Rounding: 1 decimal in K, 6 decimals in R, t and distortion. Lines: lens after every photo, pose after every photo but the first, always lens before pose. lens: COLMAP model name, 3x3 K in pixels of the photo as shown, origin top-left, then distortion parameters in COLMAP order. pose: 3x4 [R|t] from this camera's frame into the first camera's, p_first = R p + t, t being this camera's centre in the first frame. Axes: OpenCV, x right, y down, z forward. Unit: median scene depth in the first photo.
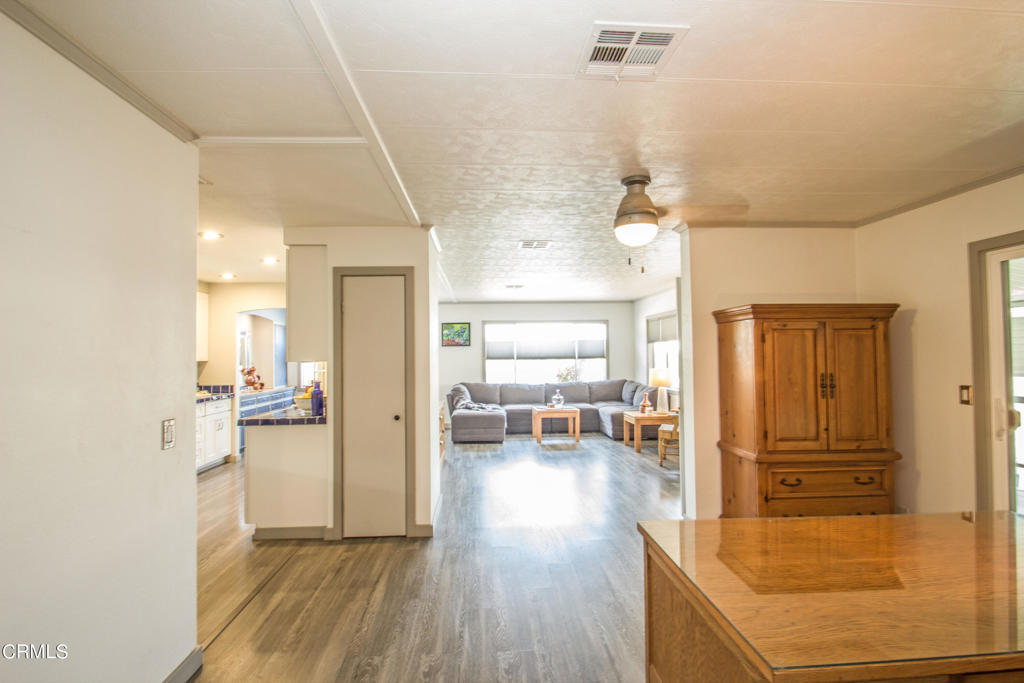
lens RADIAL K [[479.3, 0, 506.8], [0, 479.3, 342.4], [0, 0, 1]] dist [0.001117, -0.000354]
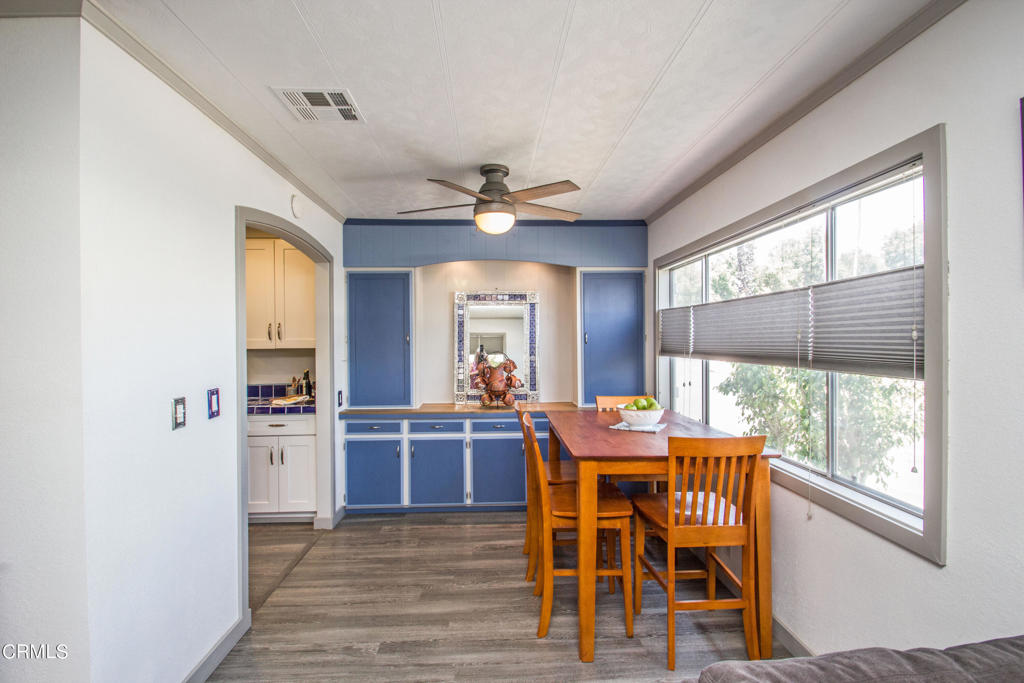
lens RADIAL K [[479.3, 0, 506.8], [0, 479.3, 342.4], [0, 0, 1]] dist [0.001117, -0.000354]
pose [[-0.006360, 0.016878, -0.999837, -0.009767], [0.030740, 0.999388, 0.016675, 0.022455], [0.999507, -0.030629, -0.006875, 1.004807]]
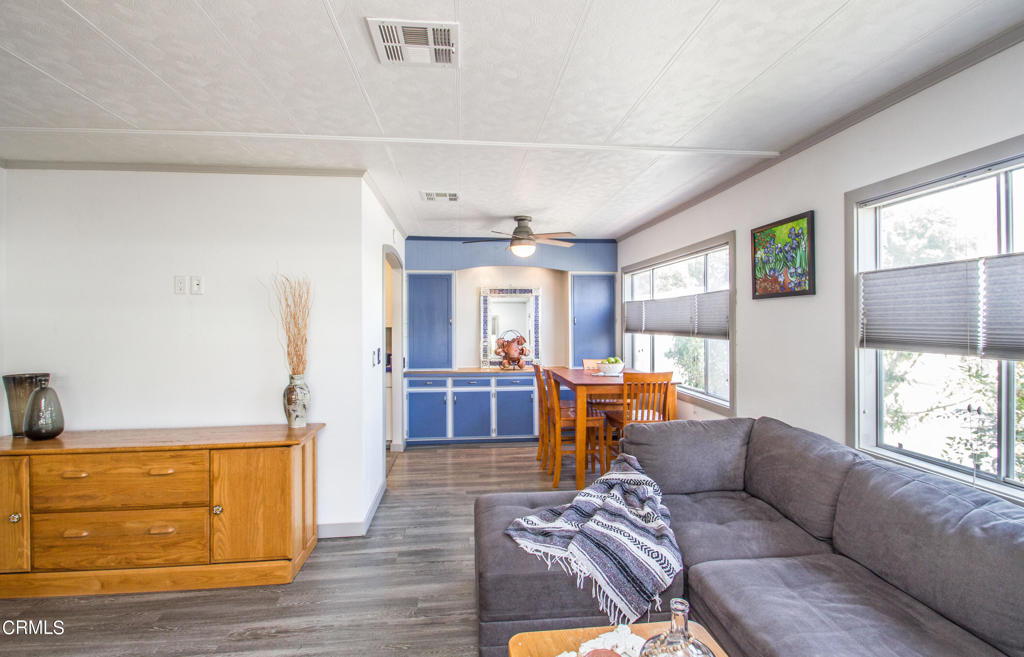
lens RADIAL K [[504.7, 0, 515.3], [0, 504.7, 319.9], [0, 0, 1]] dist [-0.012055, -0.000749]
pose [[0.061889, 0.008334, -0.998048, 0.243186], [0.026950, 0.999587, 0.010018, 0.017342], [0.997719, -0.027517, 0.061639, 0.946939]]
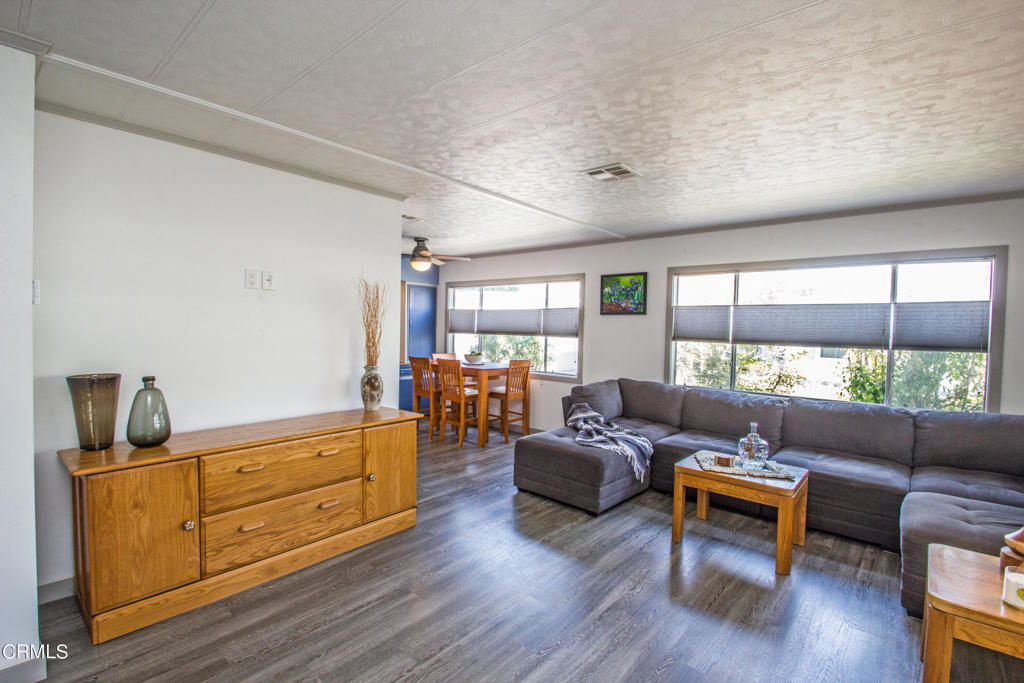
lens RADIAL K [[479.3, 0, 506.8], [0, 479.3, 342.4], [0, 0, 1]] dist [0.001117, -0.000354]
pose [[0.713194, 0.049544, -0.699214, 0.235365], [-0.012667, 0.998247, 0.057812, 0.011443], [0.700853, -0.032374, 0.712571, 0.572288]]
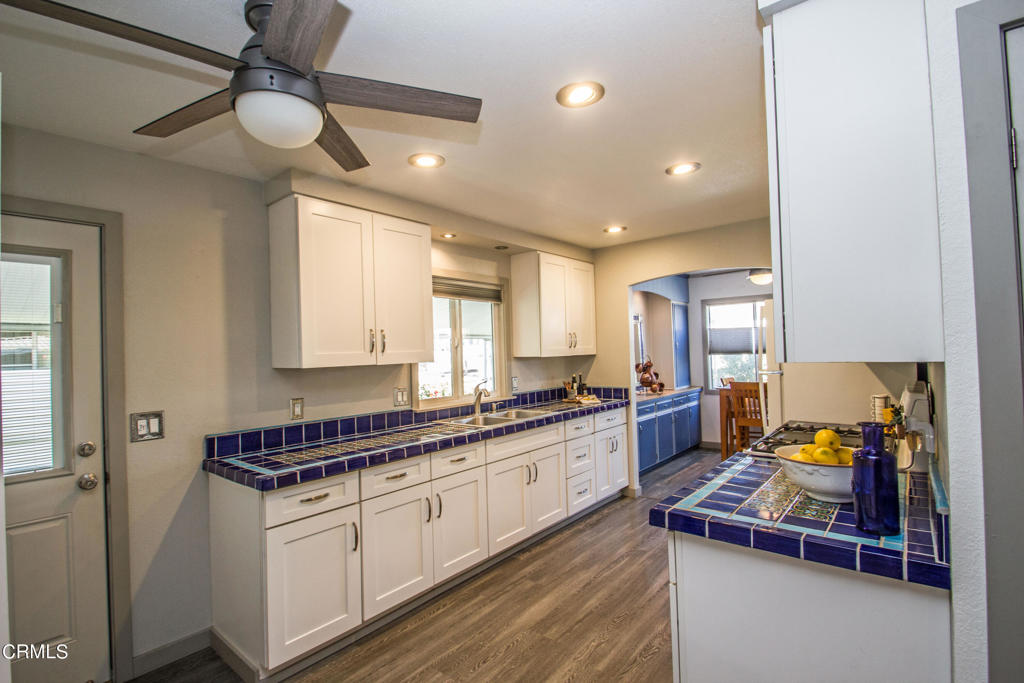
lens RADIAL K [[479.3, 0, 506.8], [0, 479.3, 342.4], [0, 0, 1]] dist [0.001117, -0.000354]
pose [[0.729052, -0.024814, -0.684009, -0.174055], [0.038648, 0.999241, 0.004943, 0.008685], [0.683367, -0.030040, 0.729457, 0.294131]]
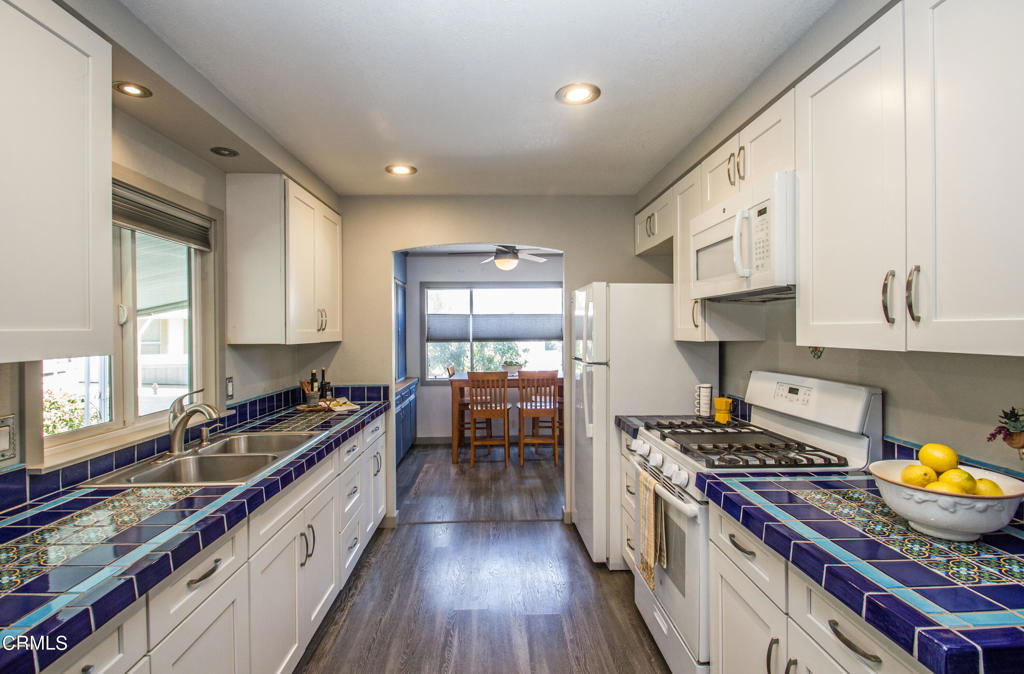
lens RADIAL K [[486.4, 0, 508.5], [0, 486.4, 333.0], [0, 0, 1]] dist [-0.003114, -0.000900]
pose [[0.999831, 0.003030, -0.018145, -0.347297], [-0.002550, 0.999649, 0.026383, 0.011929], [0.018219, -0.026332, 0.999487, 0.371773]]
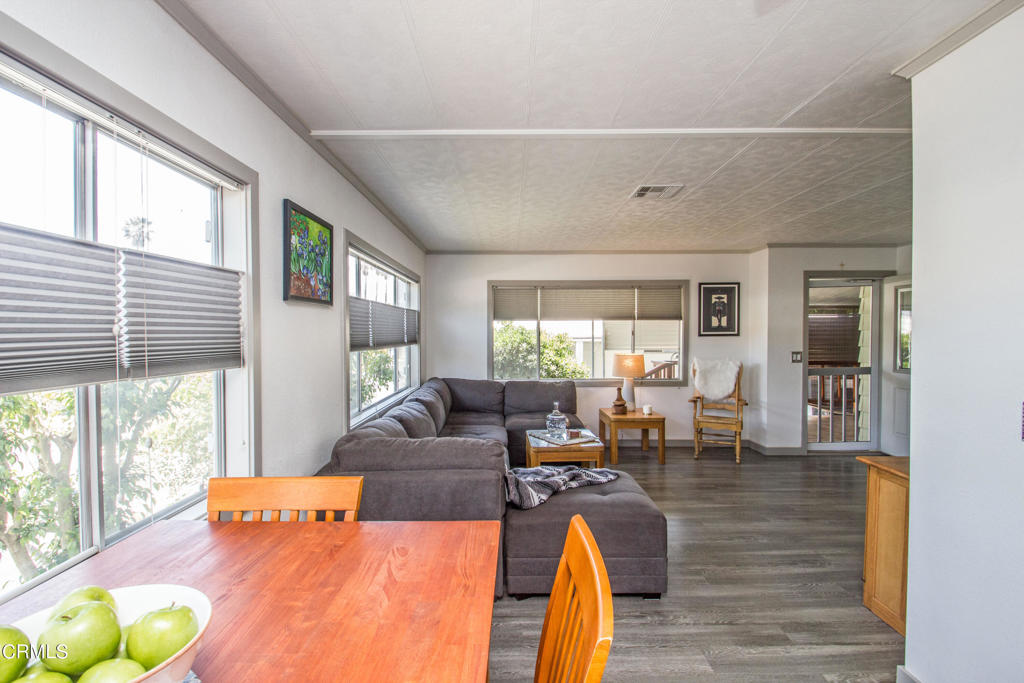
lens RADIAL K [[479.3, 0, 506.8], [0, 479.3, 342.4], [0, 0, 1]] dist [0.001117, -0.000354]
pose [[0.030033, -0.009832, 0.999501, -0.430996], [-0.017655, 0.999790, 0.010366, 0.029064], [-0.999393, -0.017957, 0.029853, 1.034772]]
